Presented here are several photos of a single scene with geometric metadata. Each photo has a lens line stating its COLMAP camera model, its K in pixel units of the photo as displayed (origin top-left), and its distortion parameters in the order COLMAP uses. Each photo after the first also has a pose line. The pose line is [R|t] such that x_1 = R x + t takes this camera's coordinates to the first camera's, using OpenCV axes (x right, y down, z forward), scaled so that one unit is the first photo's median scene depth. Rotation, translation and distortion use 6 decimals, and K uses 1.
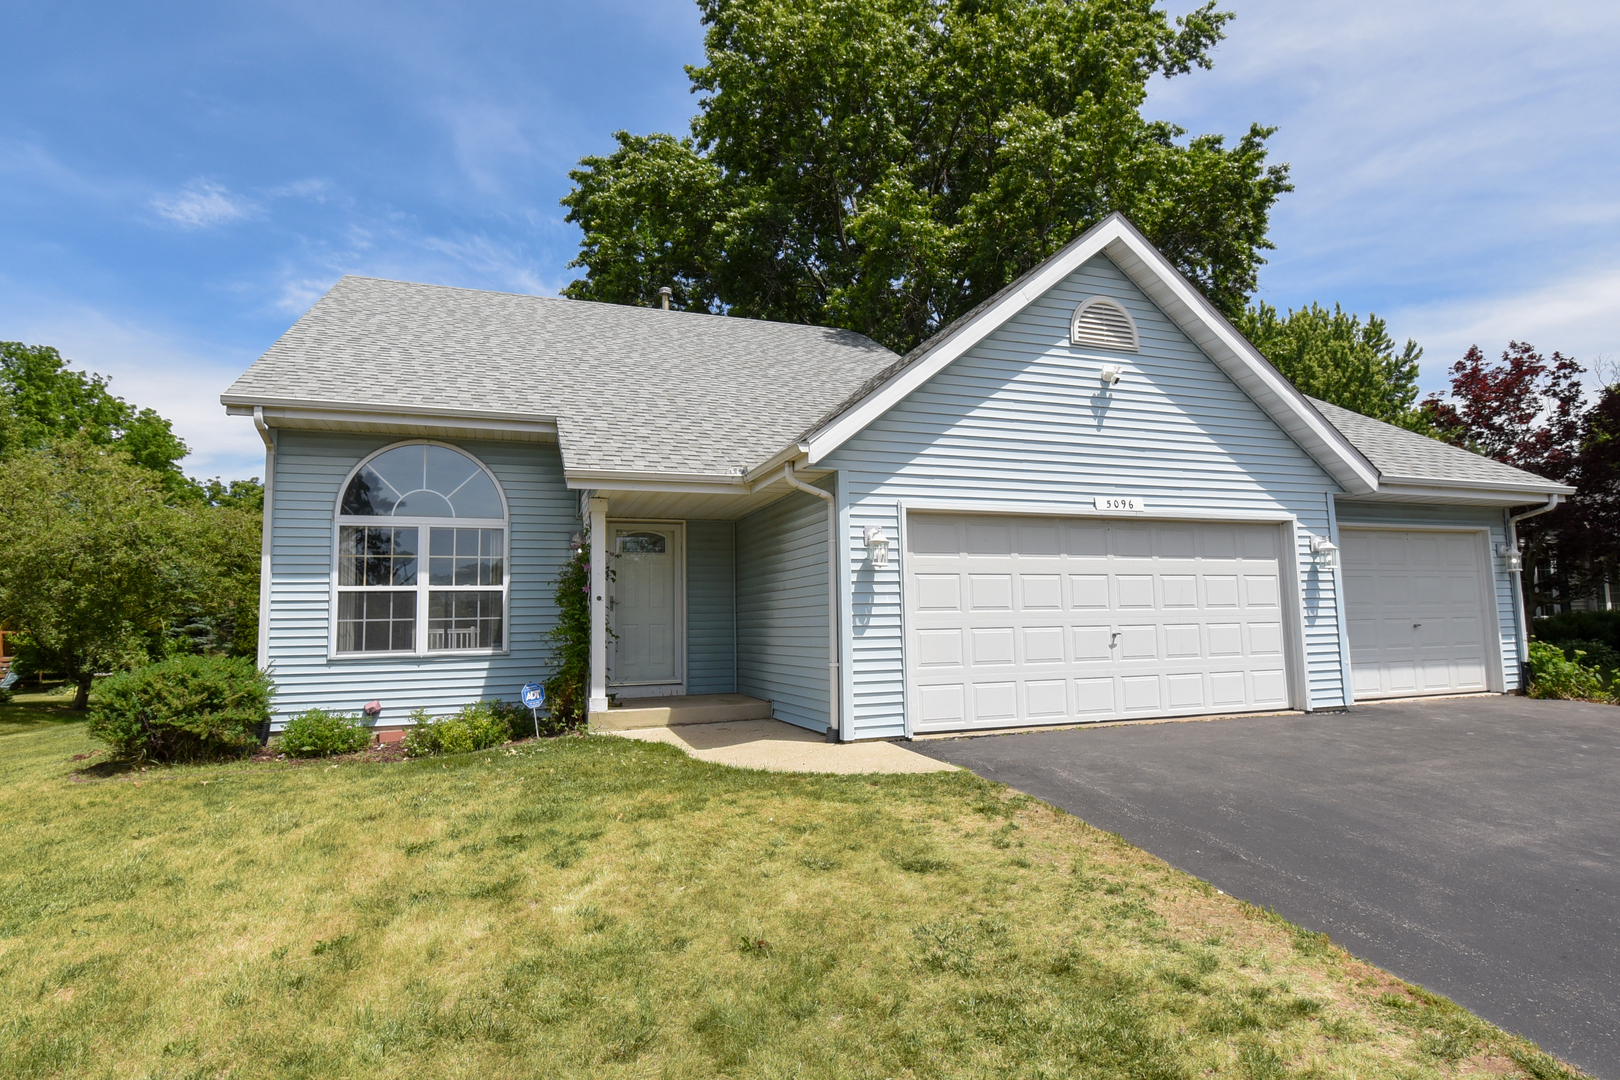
lens RADIAL K [[872.1, 0, 808.6], [0, 872.1, 545.1], [0, 0, 1]] dist [-0.024878, -0.001365]
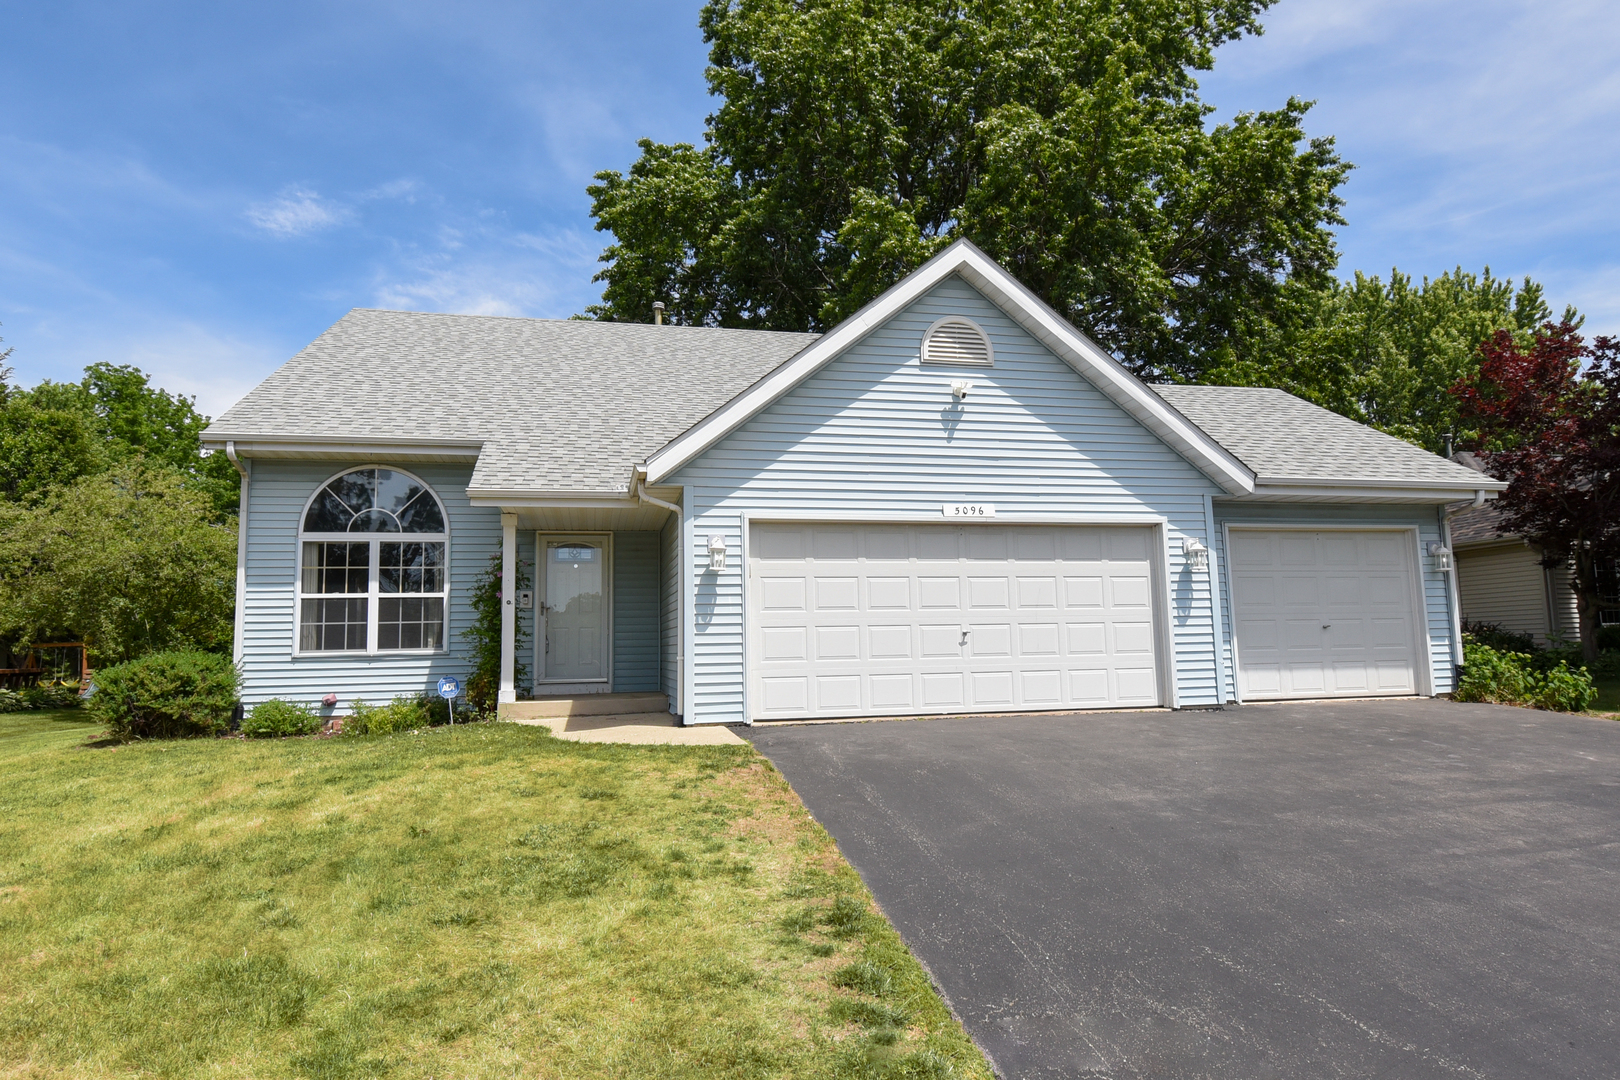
lens RADIAL K [[974.4, 0, 814.6], [0, 974.4, 533.7], [0, 0, 1]] dist [-0.038018, 0.009394]
pose [[0.992558, -0.015457, -0.120790, 0.284364], [0.012721, 0.999645, -0.023390, 0.006121], [0.121109, 0.021680, 0.992402, -0.188612]]
